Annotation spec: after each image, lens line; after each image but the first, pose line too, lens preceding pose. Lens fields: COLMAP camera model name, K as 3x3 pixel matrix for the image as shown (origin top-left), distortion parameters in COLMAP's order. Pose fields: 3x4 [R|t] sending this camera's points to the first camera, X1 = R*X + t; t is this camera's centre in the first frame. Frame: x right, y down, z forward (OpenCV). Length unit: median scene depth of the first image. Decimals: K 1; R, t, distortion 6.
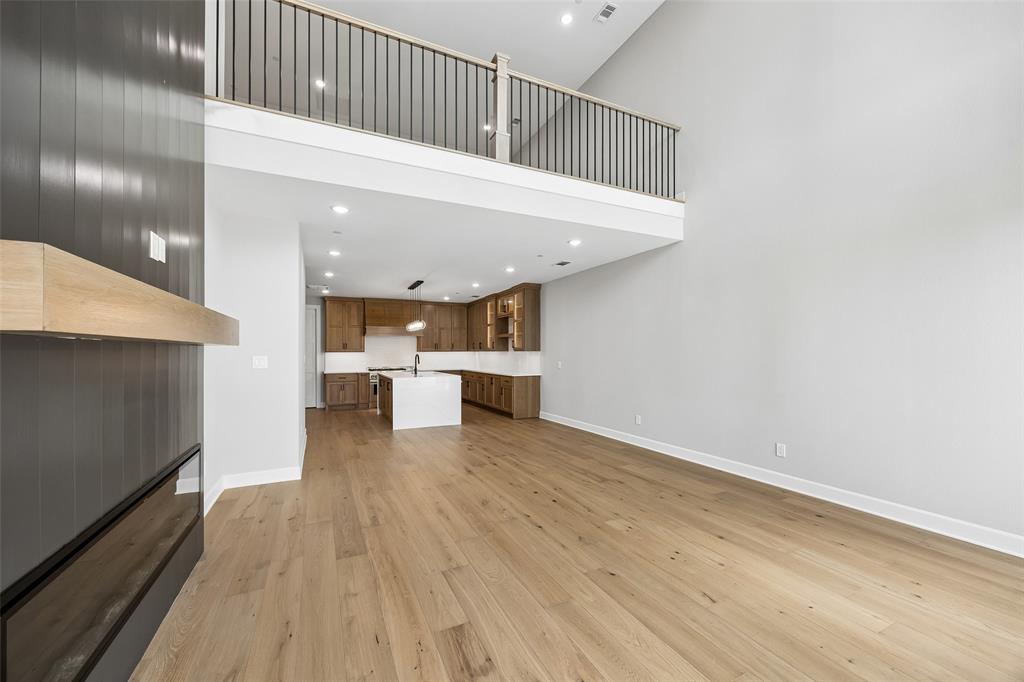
lens RADIAL K [[404.0, 0, 531.9], [0, 404.0, 350.3], [0, 0, 1]] dist [-0.001523, -0.000205]
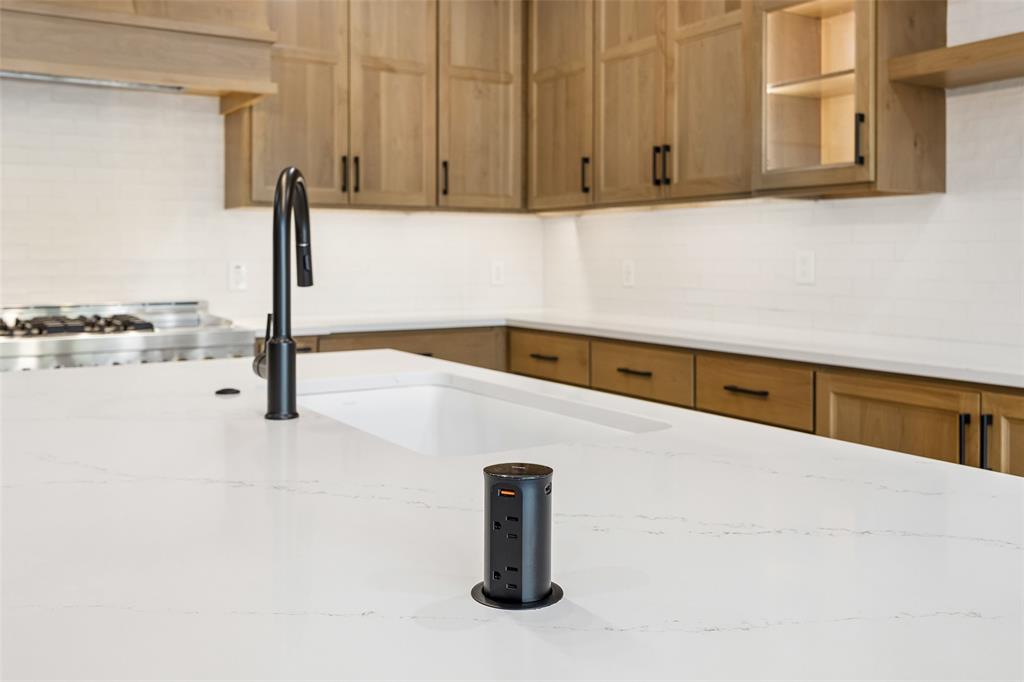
lens RADIAL K [[936.9, 0, 539.4], [0, 936.9, 249.8], [0, 0, 1]] dist [0.048848, 0.000152]
pose [[0.996254, 0.002502, 0.086441, -0.218412], [-0.002255, 0.999993, -0.002958, 0.022593], [-0.086448, 0.002752, 0.996253, 0.705126]]
